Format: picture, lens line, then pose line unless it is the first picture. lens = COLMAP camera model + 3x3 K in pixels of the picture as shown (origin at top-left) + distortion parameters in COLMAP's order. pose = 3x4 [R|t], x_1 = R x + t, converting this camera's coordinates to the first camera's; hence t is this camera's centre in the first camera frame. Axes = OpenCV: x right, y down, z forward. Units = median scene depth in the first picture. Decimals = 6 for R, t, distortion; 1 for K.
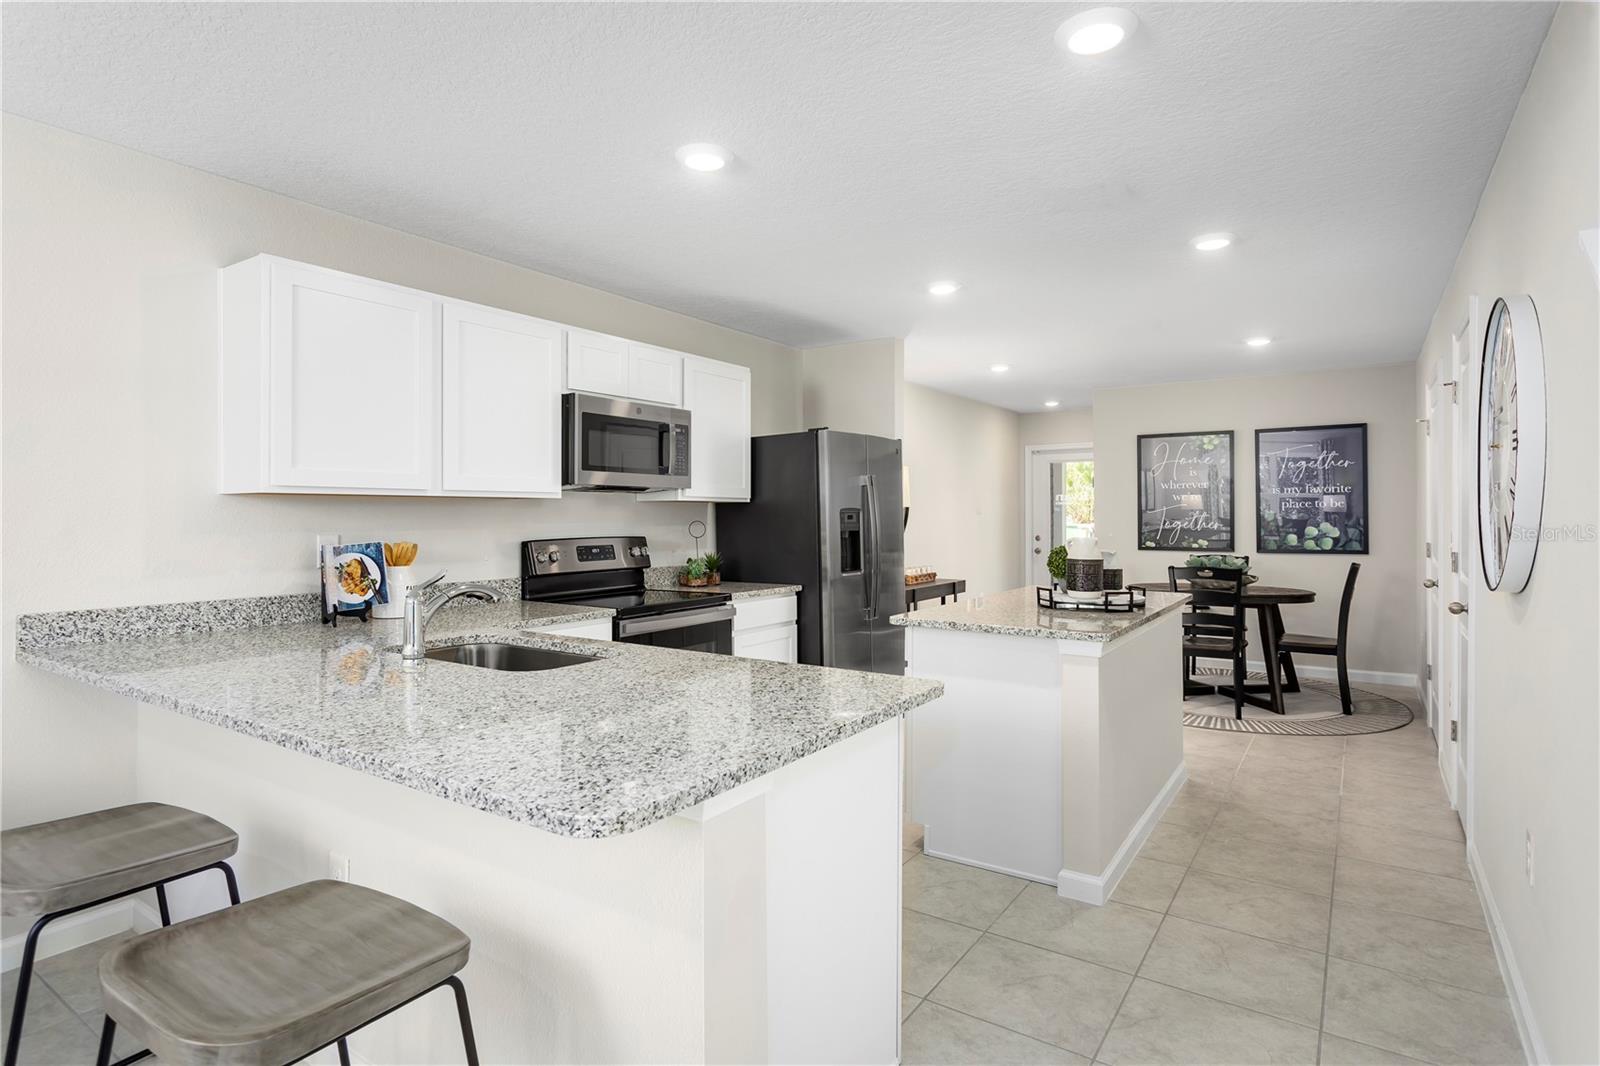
lens RADIAL K [[846.8, 0, 796.2], [0, 846.8, 516.5], [0, 0, 1]] dist [0.000808, 0.000933]
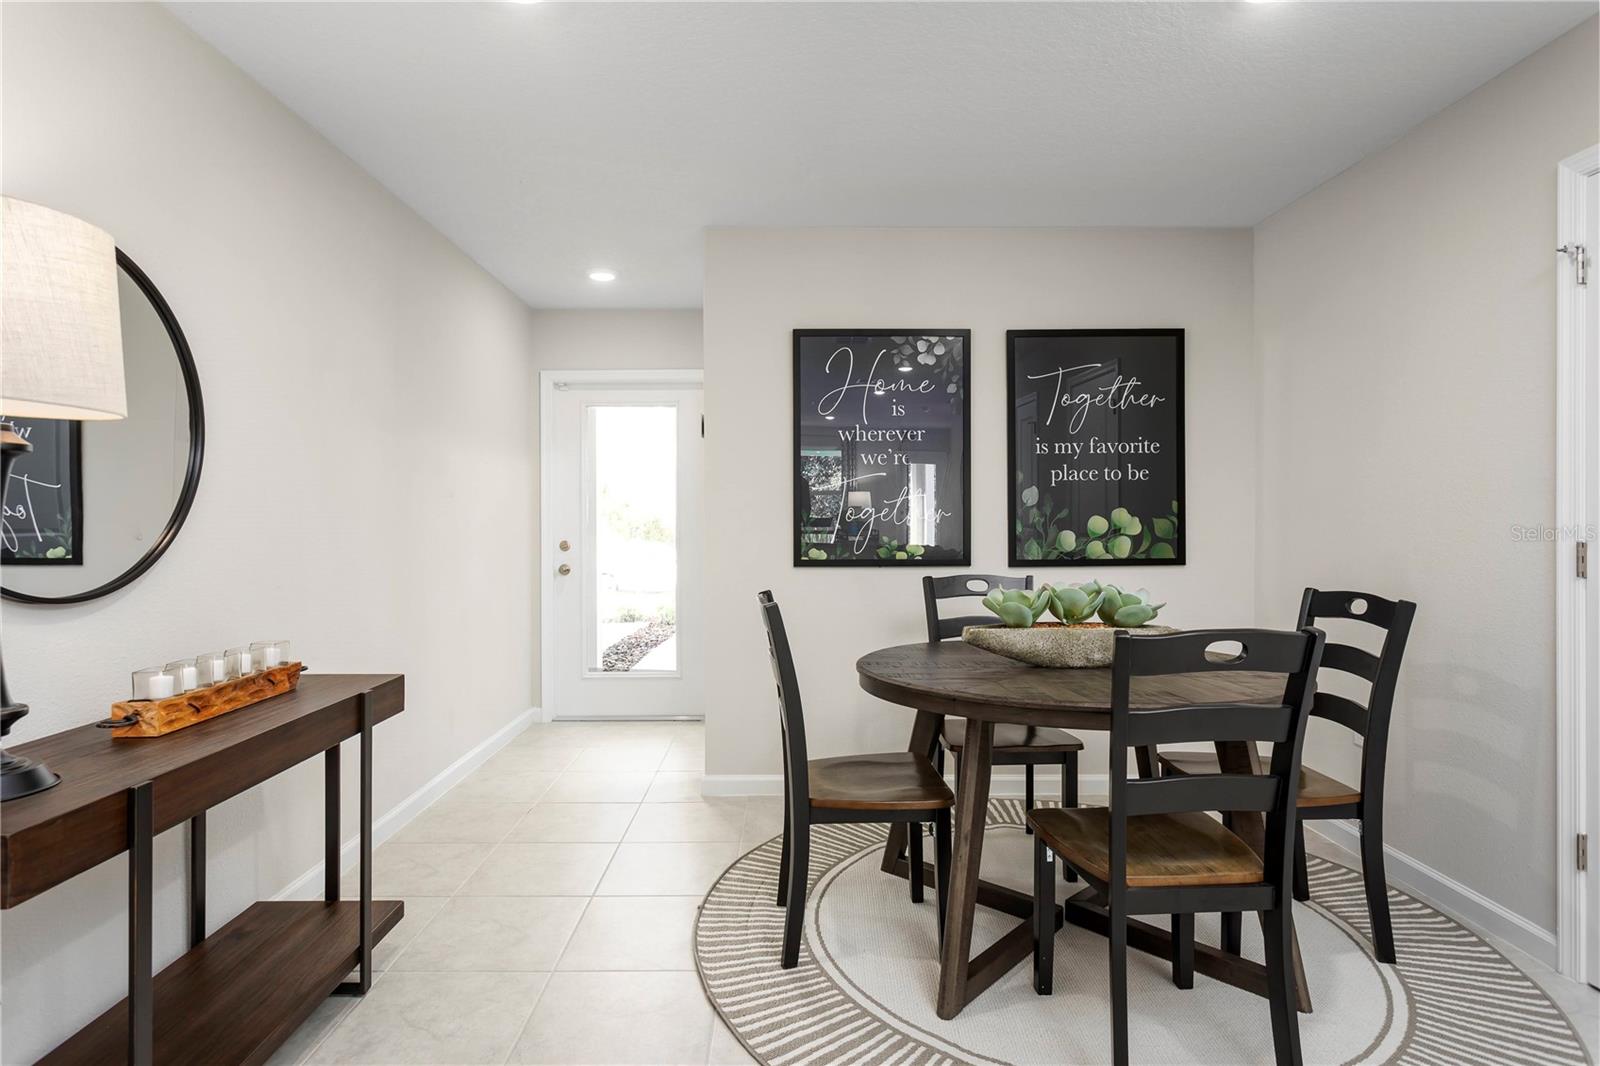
lens RADIAL K [[846.8, 0, 796.2], [0, 846.8, 516.5], [0, 0, 1]] dist [0.000808, 0.000933]
pose [[0.826245, 0.004502, 0.563292, 0.145538], [0.001667, 0.999944, -0.010438, 0.017662], [-0.563308, 0.009563, 0.826192, 0.662784]]
